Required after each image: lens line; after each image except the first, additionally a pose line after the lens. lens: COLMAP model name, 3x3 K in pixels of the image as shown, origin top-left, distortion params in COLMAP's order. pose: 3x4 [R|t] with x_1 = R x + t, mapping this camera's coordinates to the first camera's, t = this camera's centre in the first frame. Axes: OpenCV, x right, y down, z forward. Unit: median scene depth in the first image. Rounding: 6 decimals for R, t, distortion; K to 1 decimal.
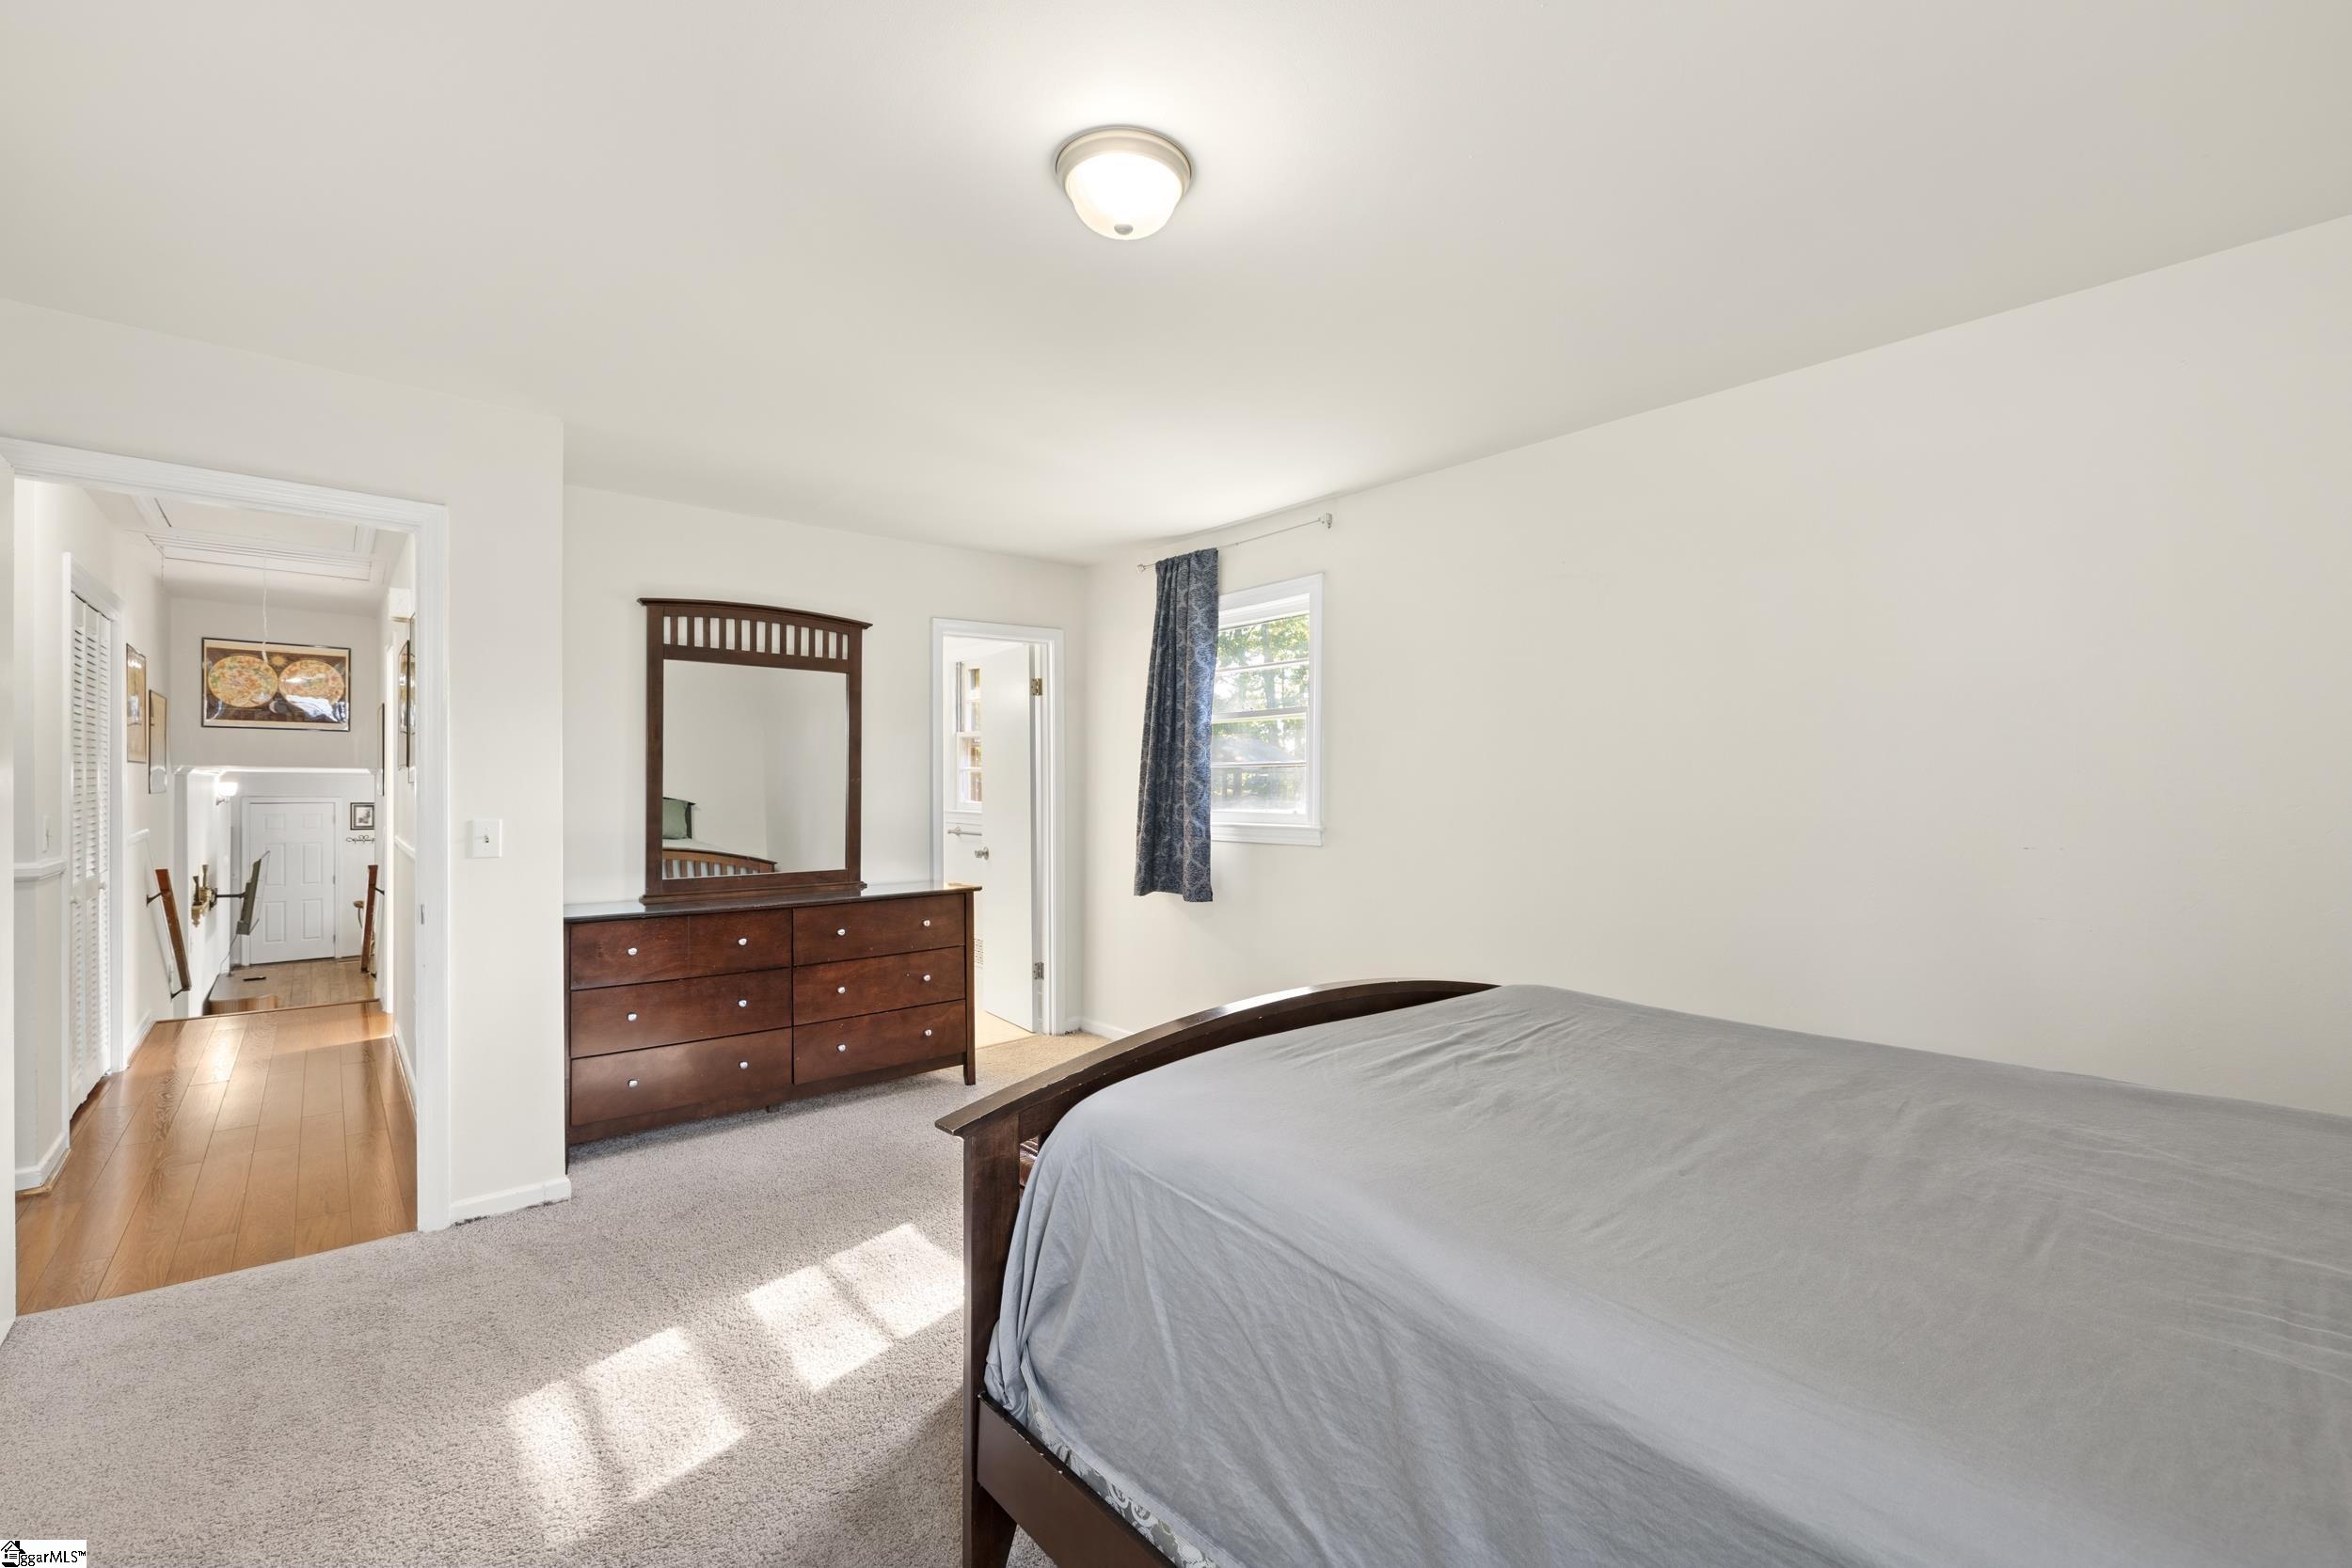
lens RADIAL K [[993.9, 0, 1175.1], [0, 993.9, 783.2], [0, 0, 1]] dist [-0.000043, 0.000183]
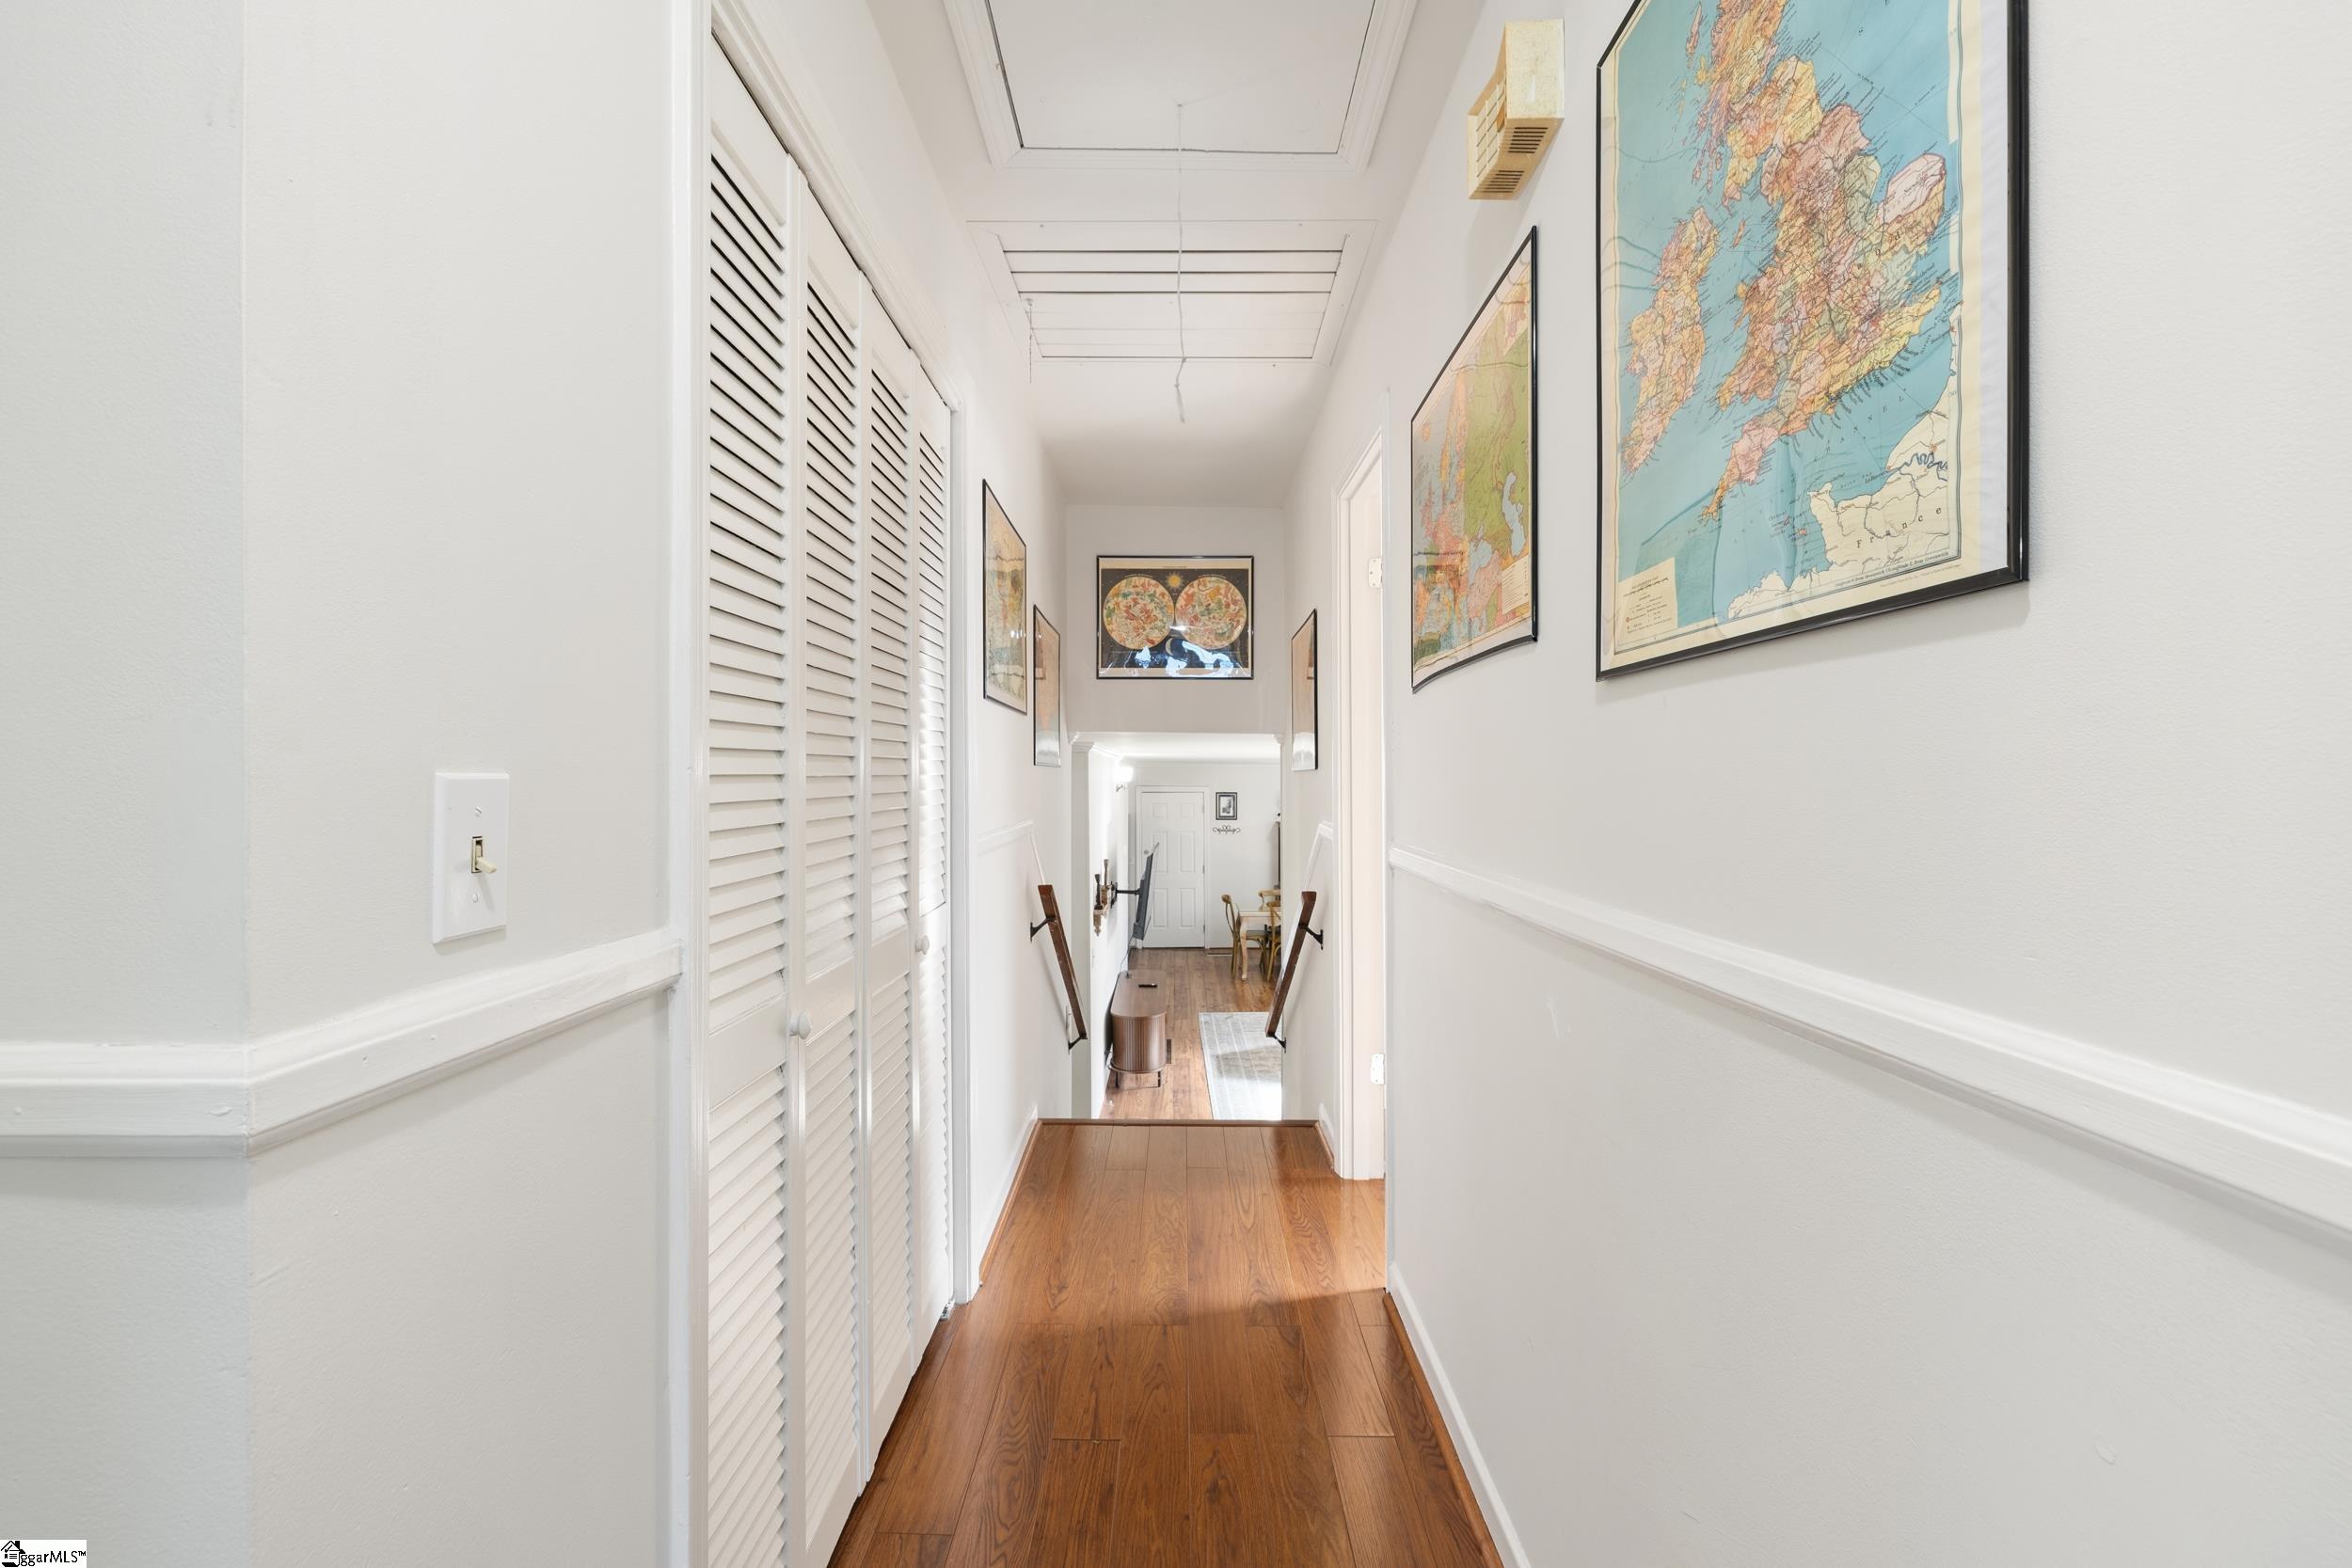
lens RADIAL K [[993.9, 0, 1177.3], [0, 993.9, 785.1], [0, 0, 1]] dist [-0.000043, 0.000183]
pose [[0.757309, -0.000535, -0.653057, -0.430600], [0.004092, 0.999984, 0.003927, 0.017004], [0.653044, -0.005646, 0.757299, 0.456327]]
